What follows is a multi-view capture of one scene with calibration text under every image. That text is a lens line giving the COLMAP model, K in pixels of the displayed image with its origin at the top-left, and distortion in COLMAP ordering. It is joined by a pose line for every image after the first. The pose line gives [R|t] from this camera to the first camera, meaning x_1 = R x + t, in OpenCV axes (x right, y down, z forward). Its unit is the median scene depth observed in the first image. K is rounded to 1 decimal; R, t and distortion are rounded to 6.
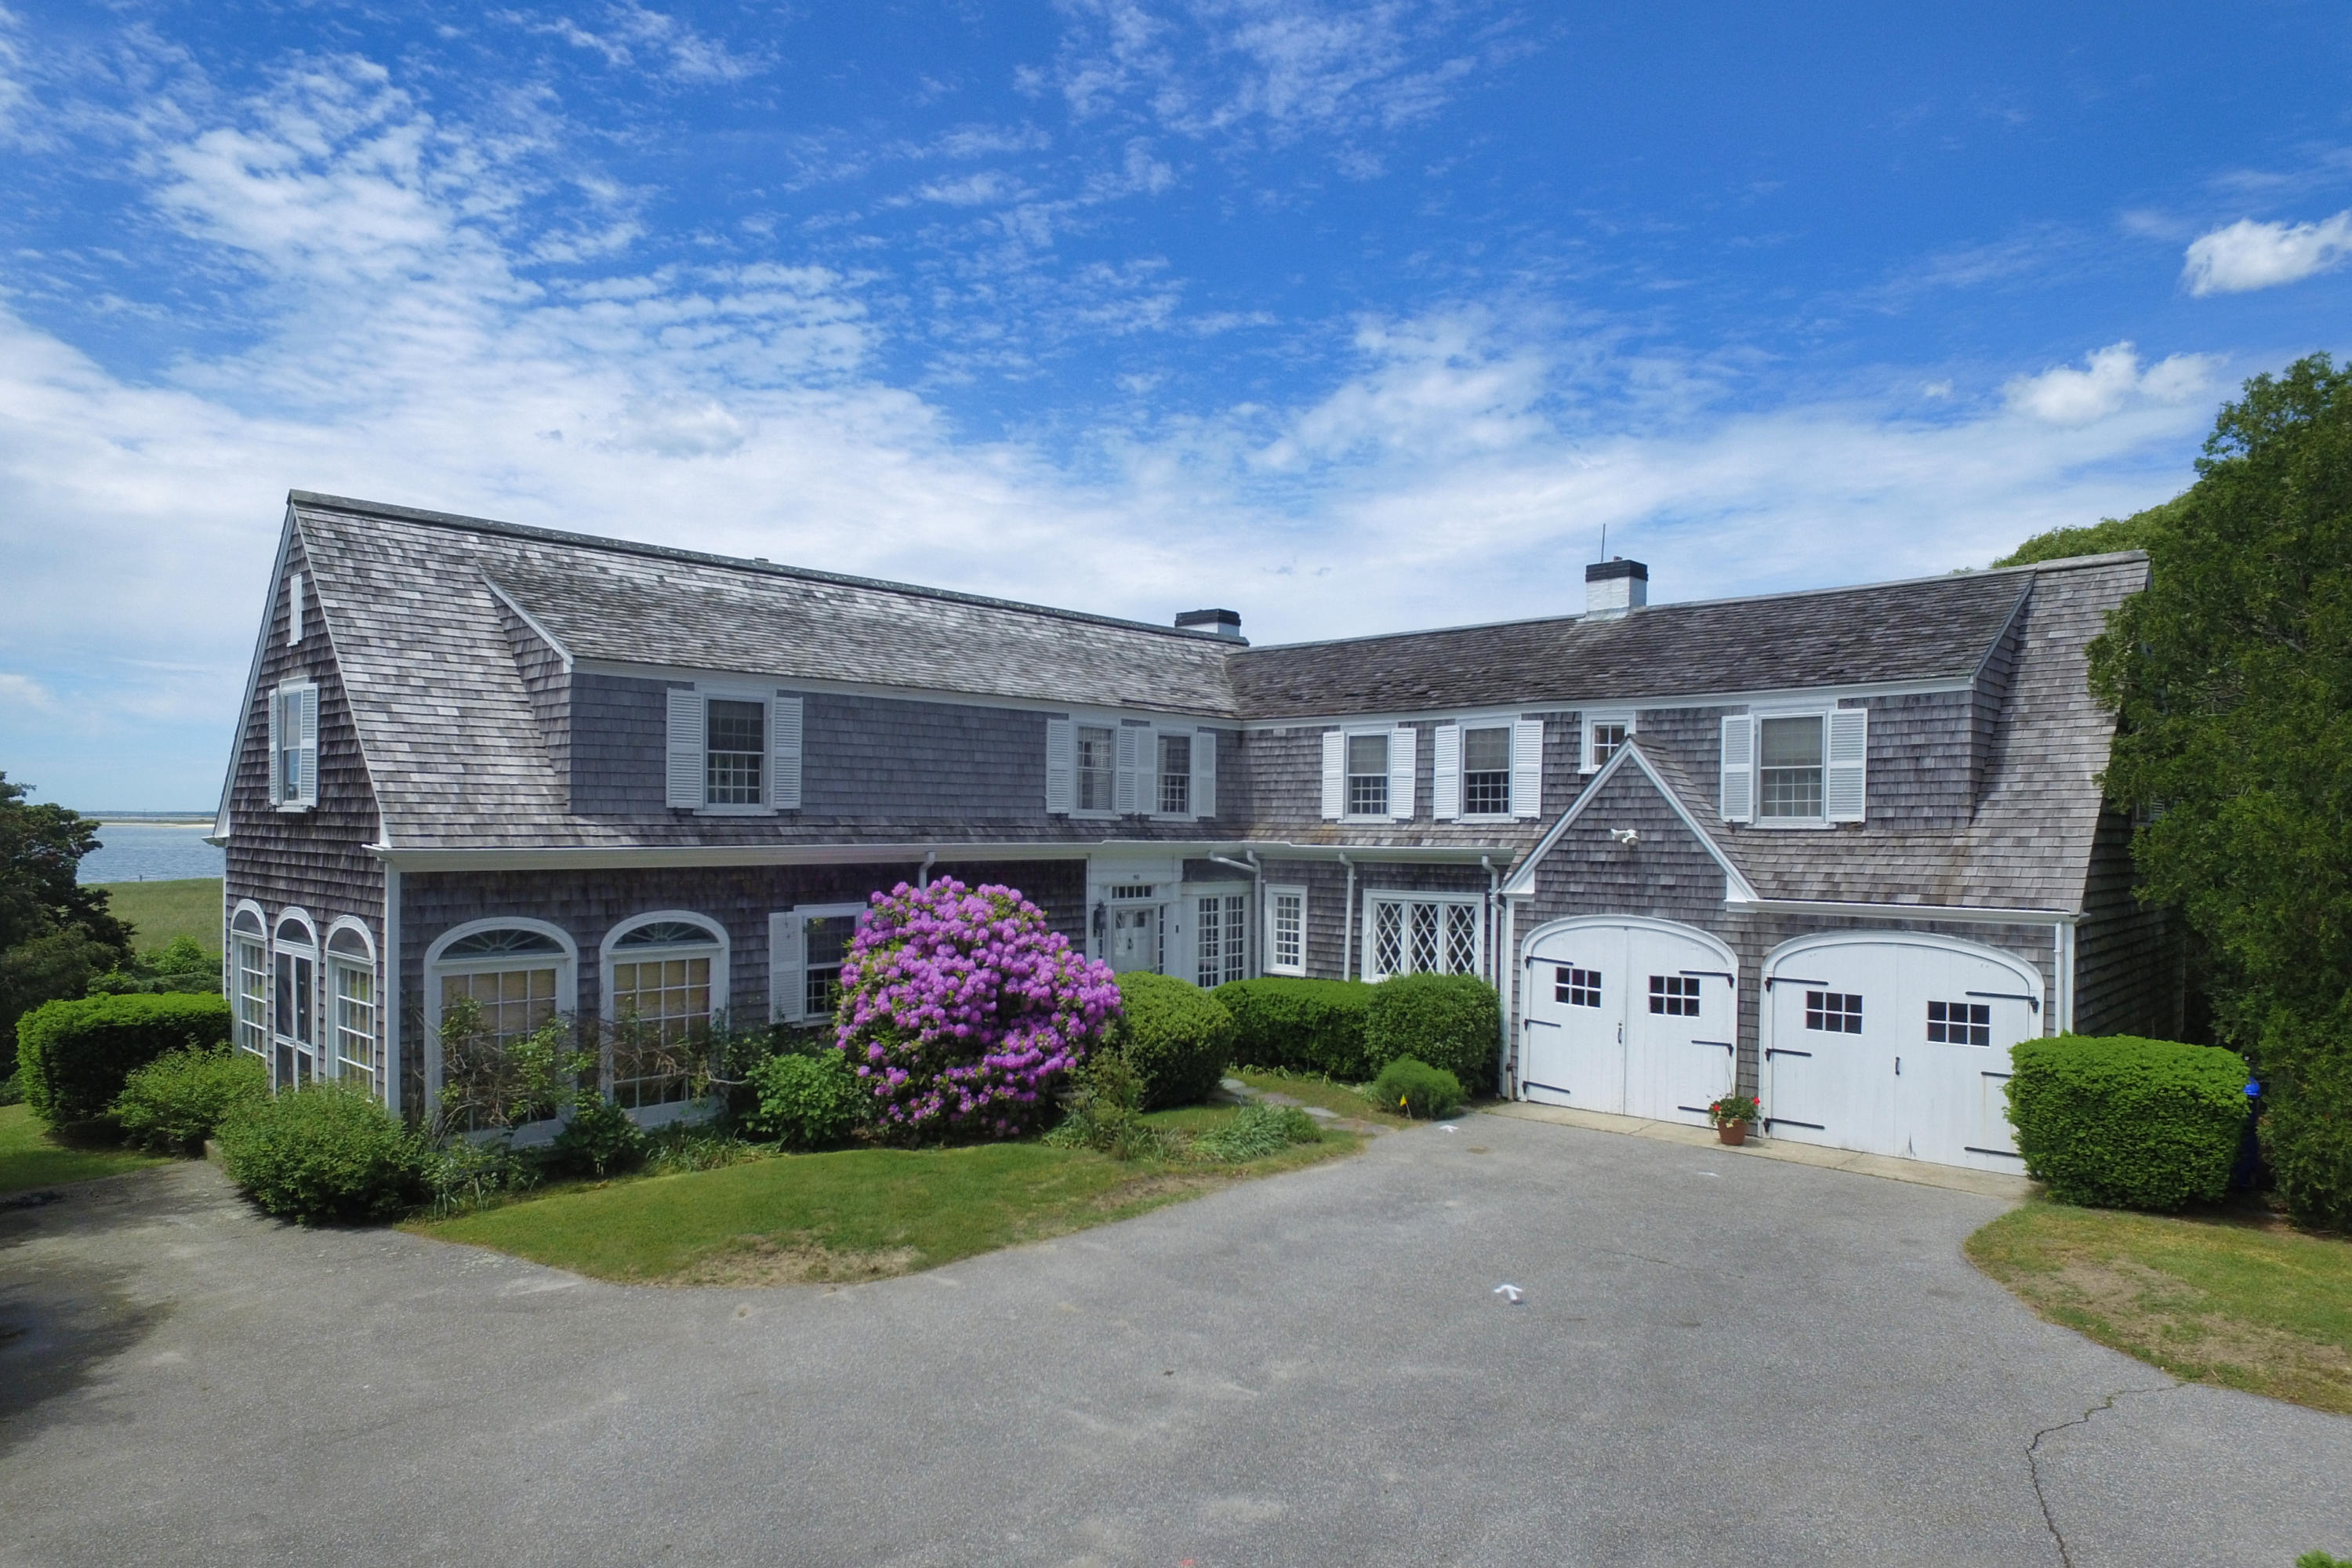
lens RADIAL K [[1483.7, 0, 1194.3], [0, 1483.7, 842.1], [0, 0, 1]] dist [0.002483, -0.000676]
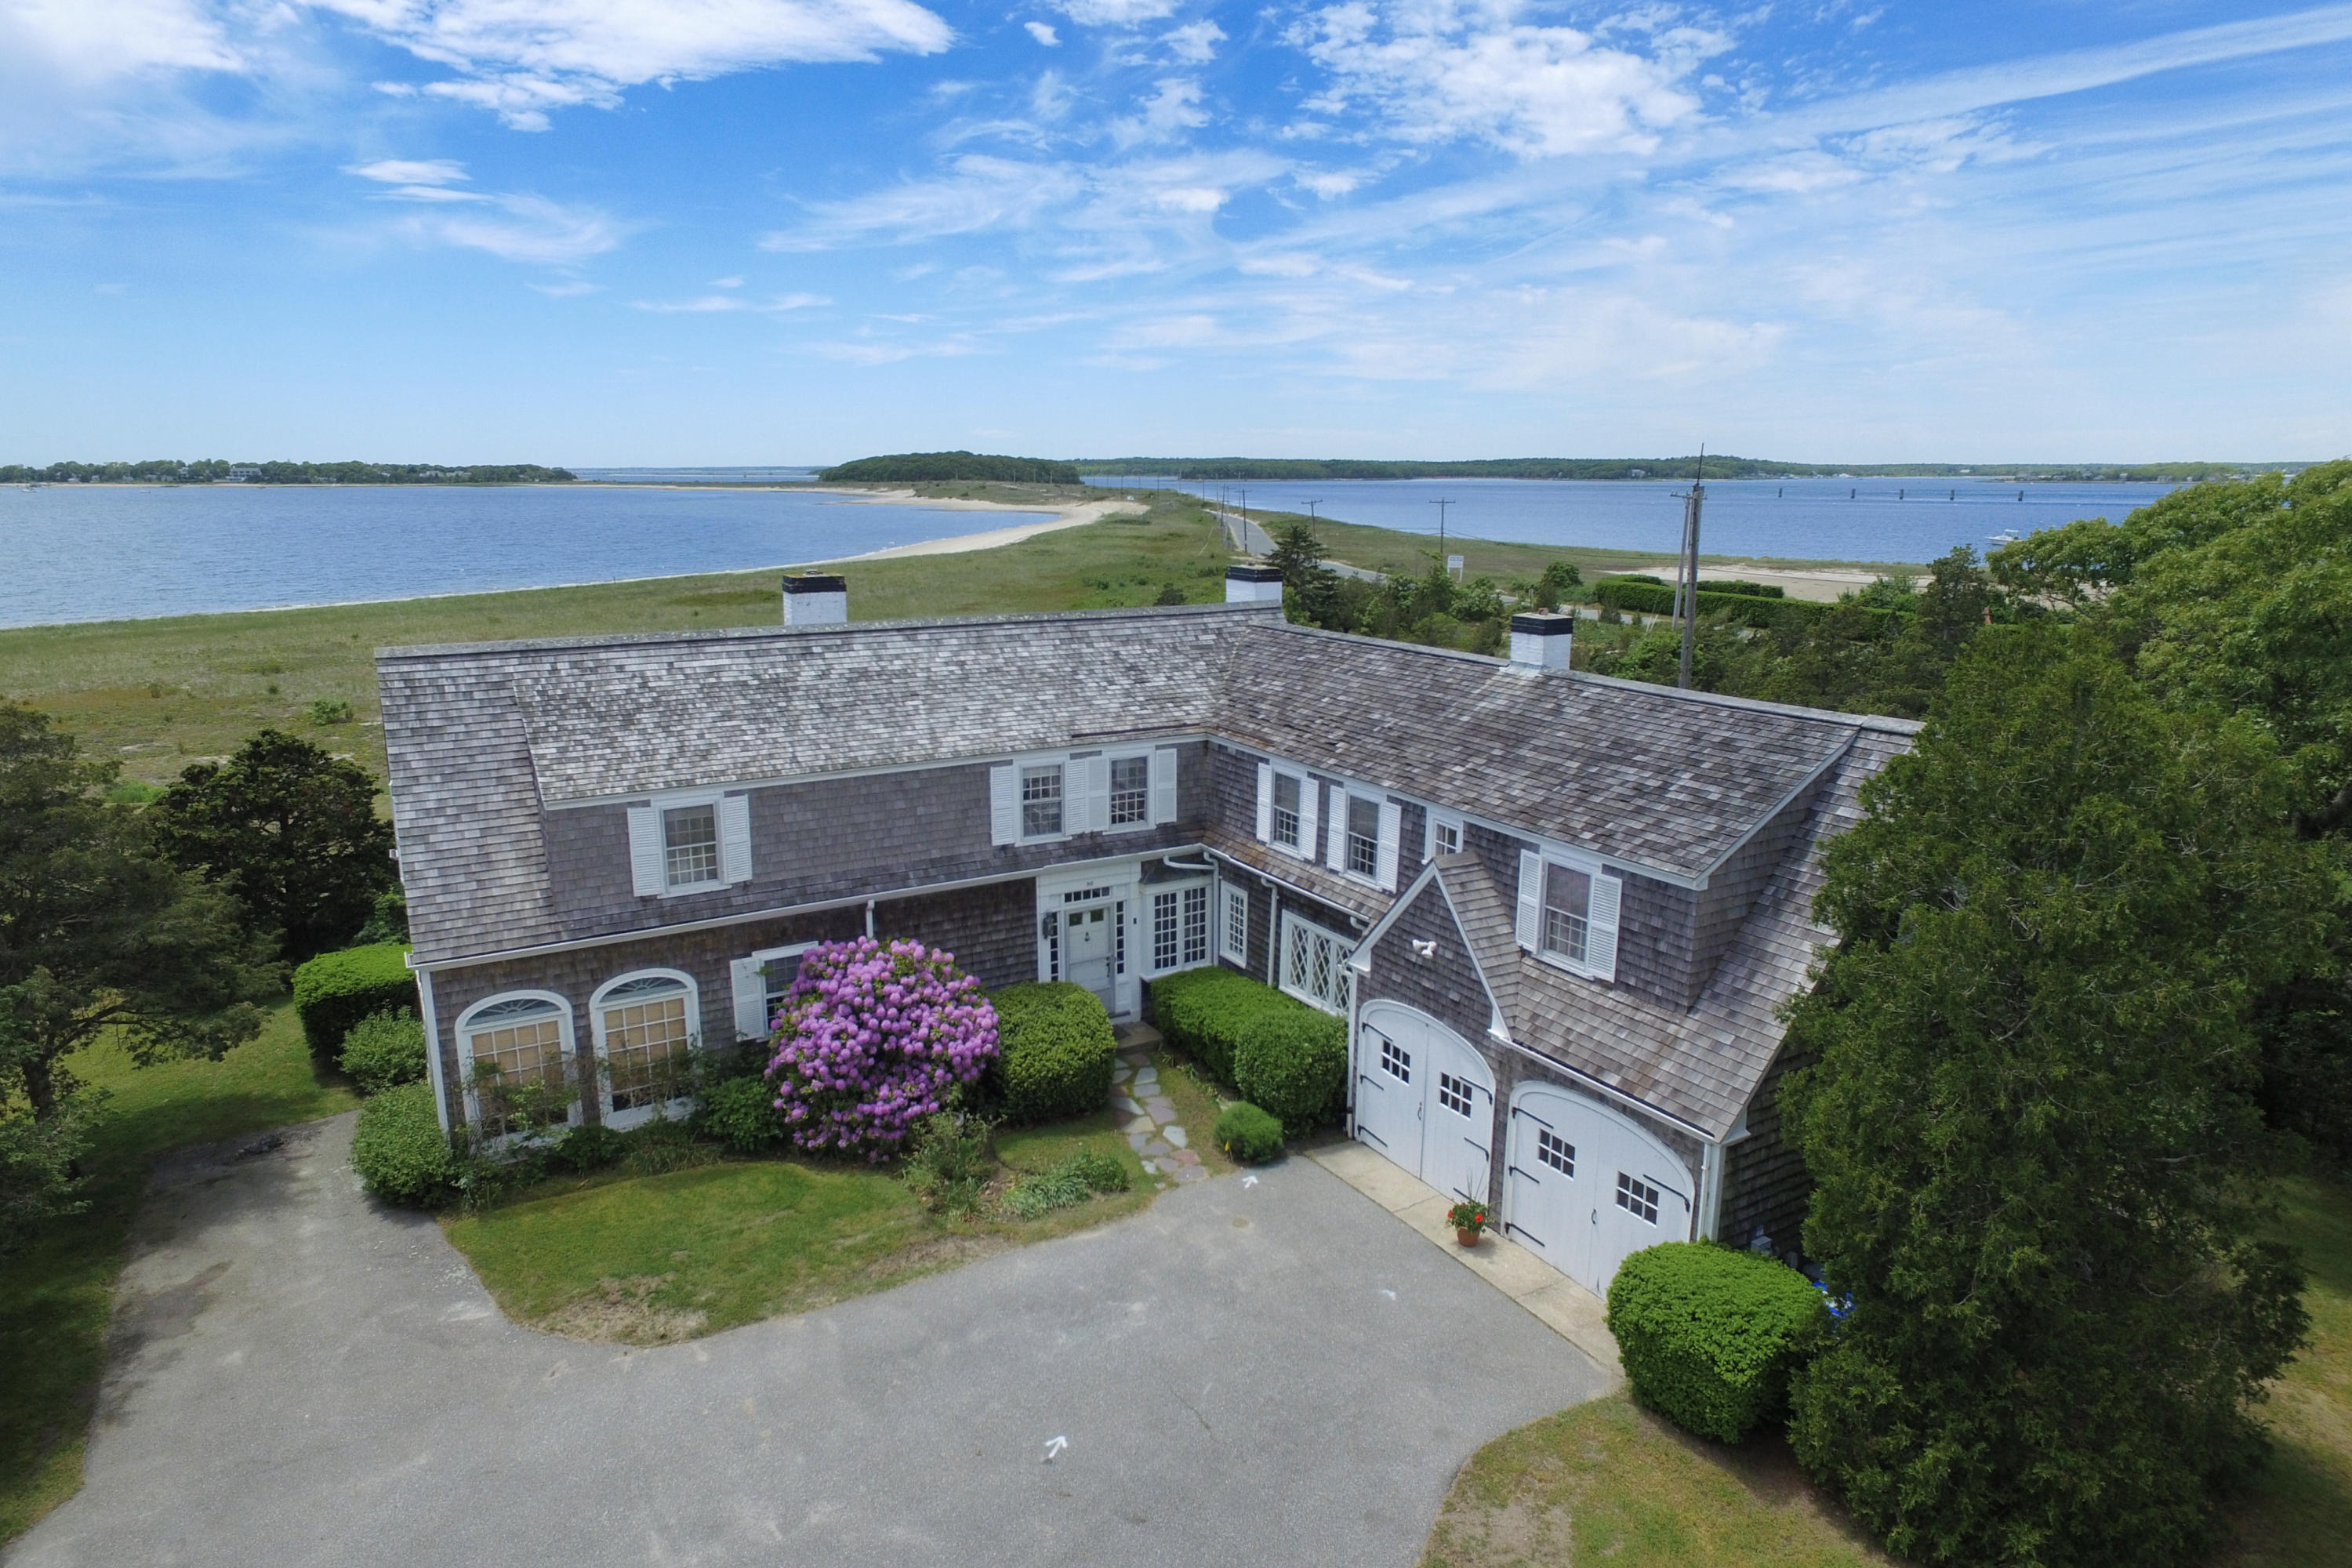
lens RADIAL K [[1483.7, 0, 1192.6], [0, 1483.7, 776.4], [0, 0, 1]] dist [0.002483, -0.000676]
pose [[0.954624, 0.063497, -0.290966, 0.478434], [0.001302, 0.976107, 0.217288, -0.401661], [0.297811, -0.207807, 0.931732, -0.051585]]
